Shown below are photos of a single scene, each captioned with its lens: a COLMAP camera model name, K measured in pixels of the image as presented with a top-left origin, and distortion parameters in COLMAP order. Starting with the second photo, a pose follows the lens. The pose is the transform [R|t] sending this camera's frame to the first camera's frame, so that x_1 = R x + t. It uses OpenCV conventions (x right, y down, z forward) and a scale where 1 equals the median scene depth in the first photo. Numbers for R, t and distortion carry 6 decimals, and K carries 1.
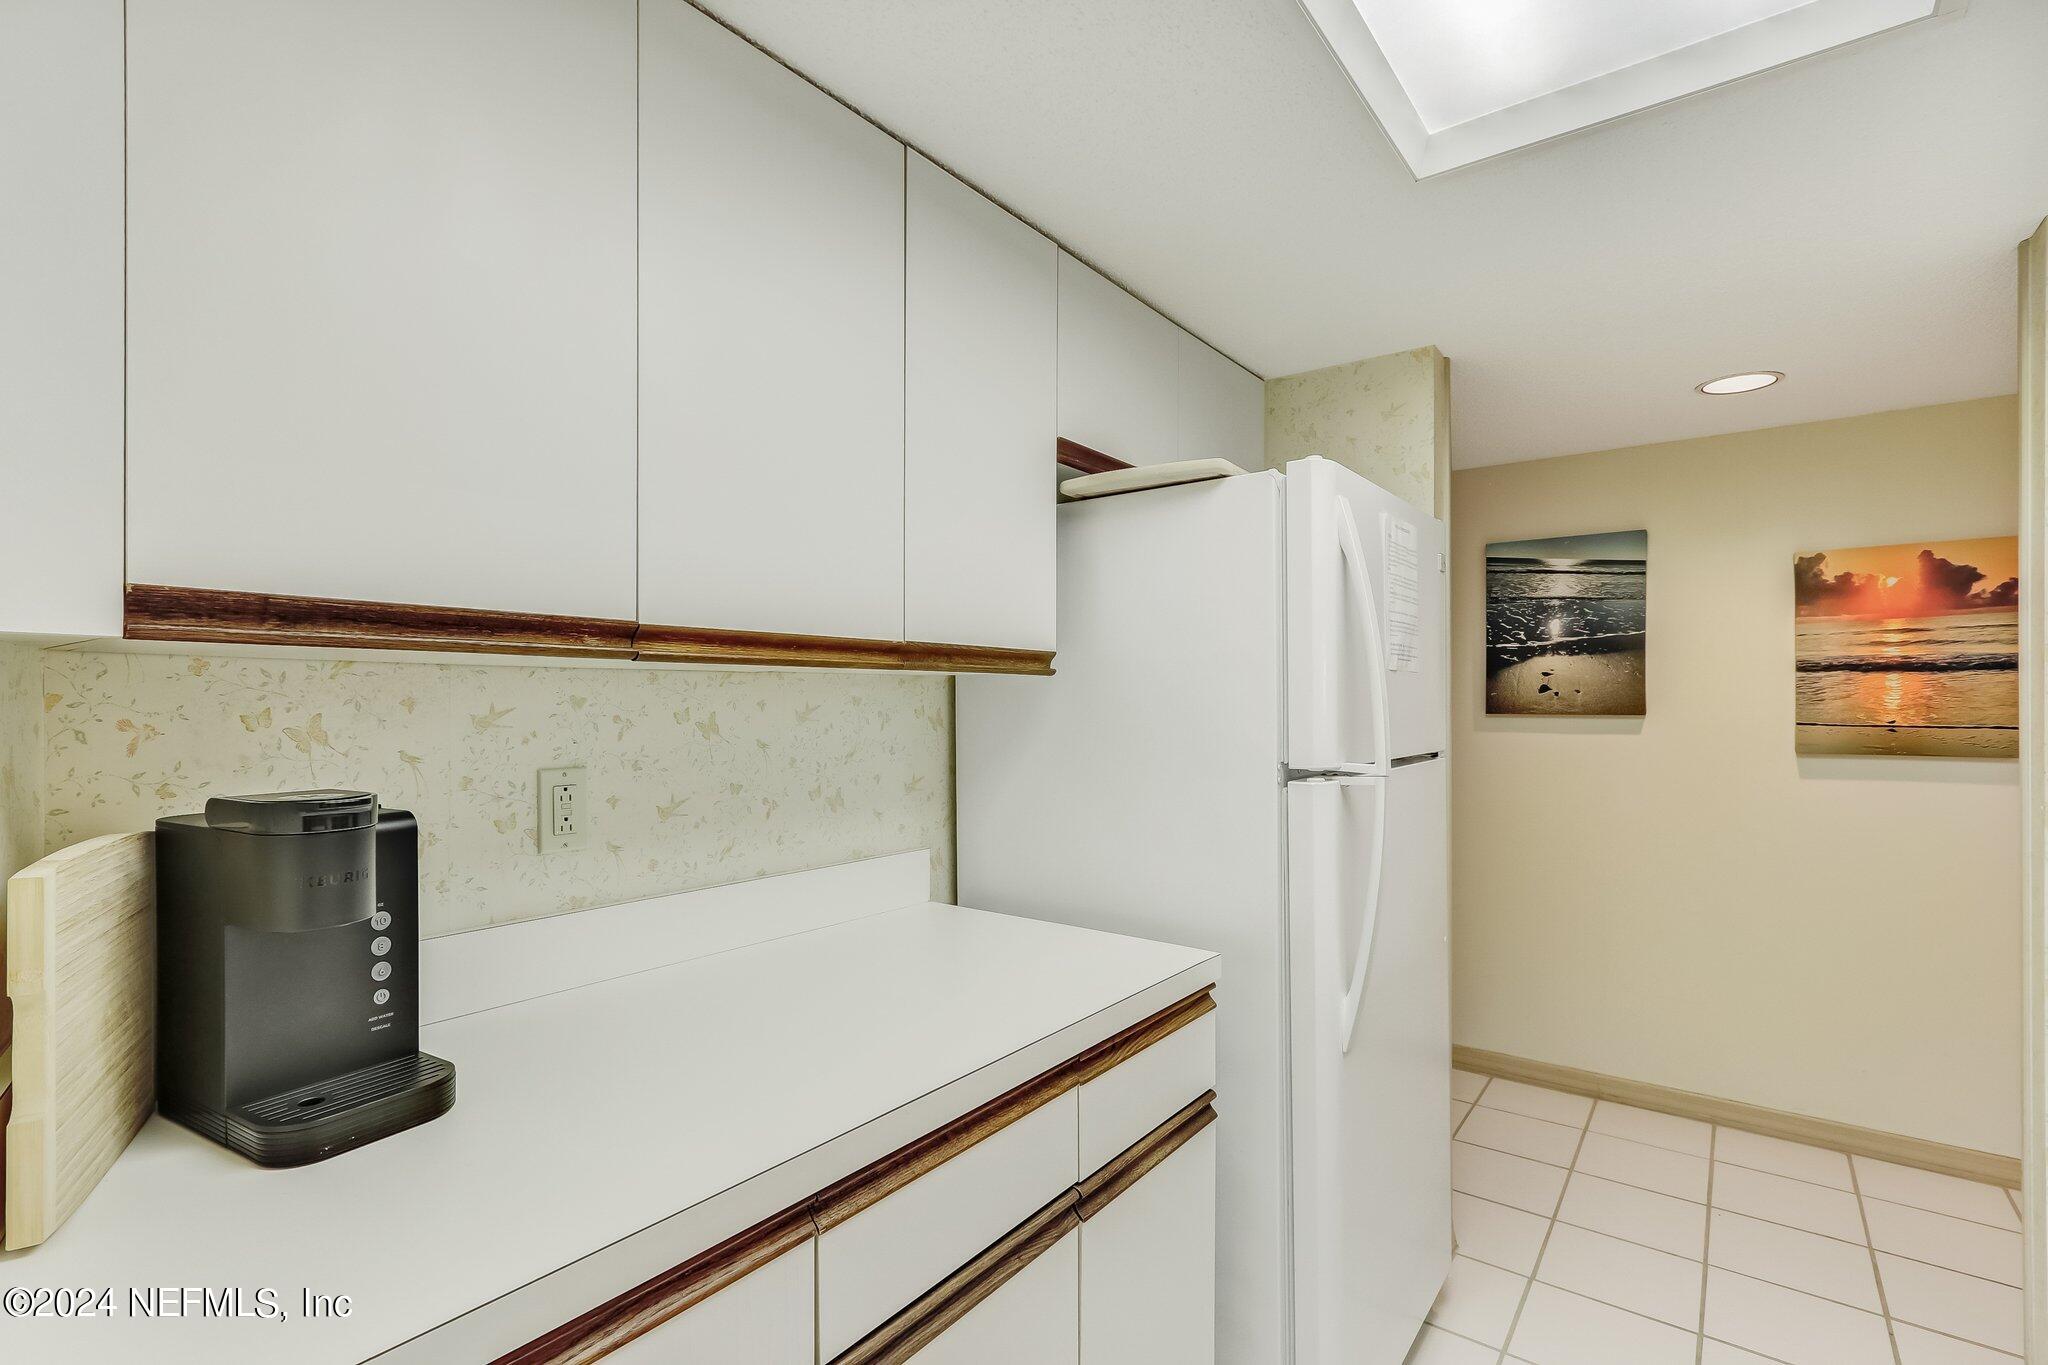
lens RADIAL K [[958.7, 0, 1022.6], [0, 958.7, 699.0], [0, 0, 1]] dist [-0.004246, 0.000418]
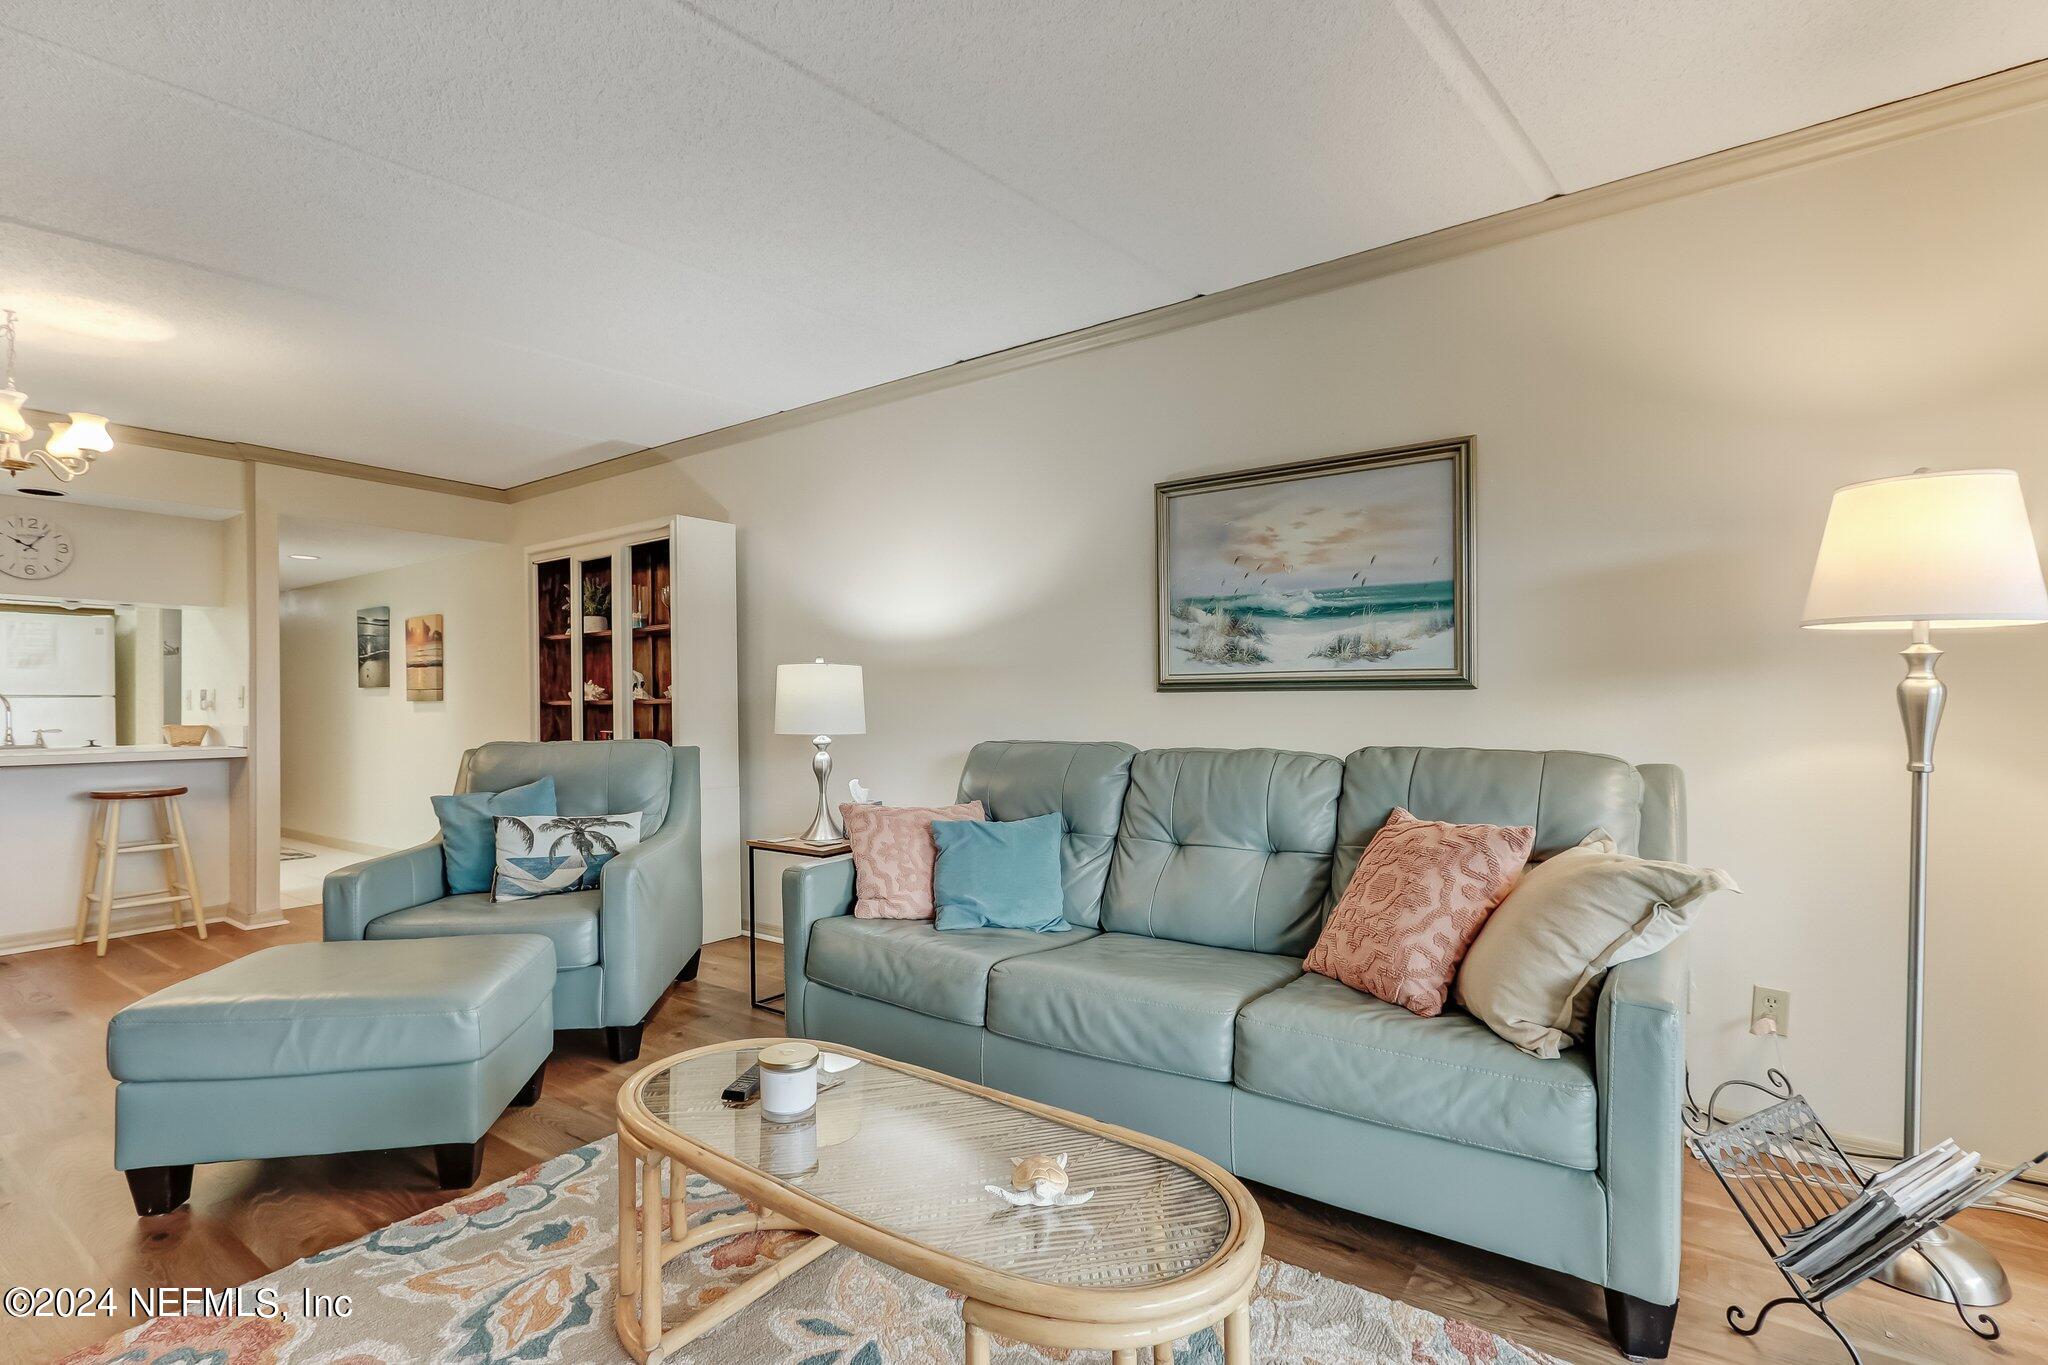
lens RADIAL K [[955.4, 0, 1016.8], [0, 955.4, 693.5], [0, 0, 1]] dist [-0.000322, 0.001326]
pose [[0.999728, -0.004541, 0.022884, 2.134274], [0.004731, 0.999955, -0.008270, 0.059624], [-0.022845, 0.008376, 0.999704, -1.344081]]
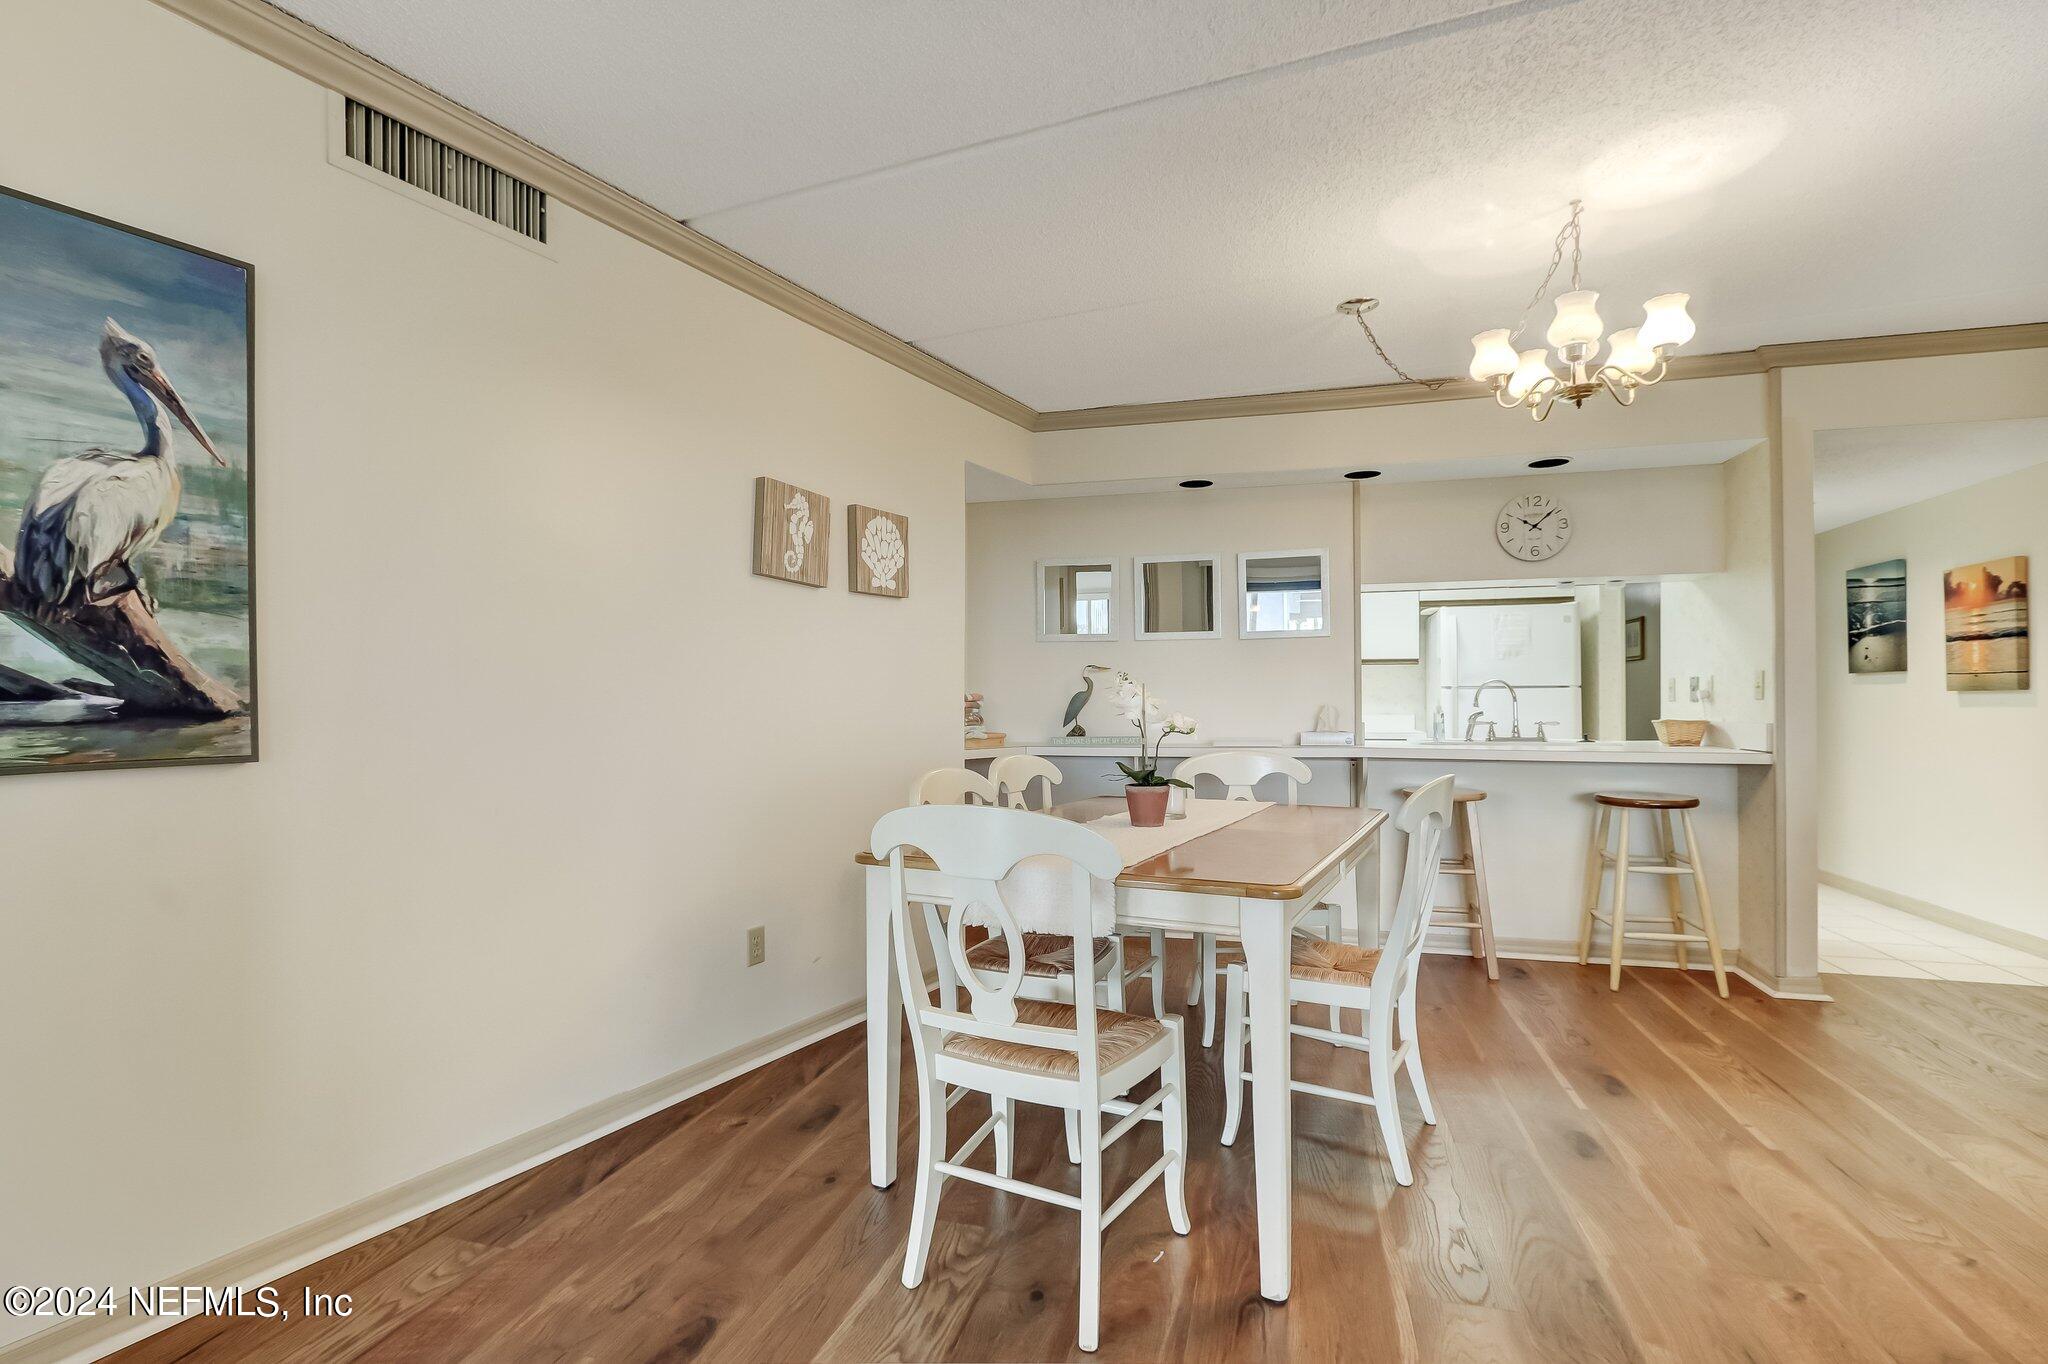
lens RADIAL K [[955.4, 0, 1016.8], [0, 955.4, 693.0], [0, 0, 1]] dist [-0.000322, 0.001326]
pose [[0.364550, -0.007153, -0.931156, 1.641490], [0.002412, 0.999974, -0.006737, 0.062163], [0.931181, 0.000210, 0.364558, -1.025381]]
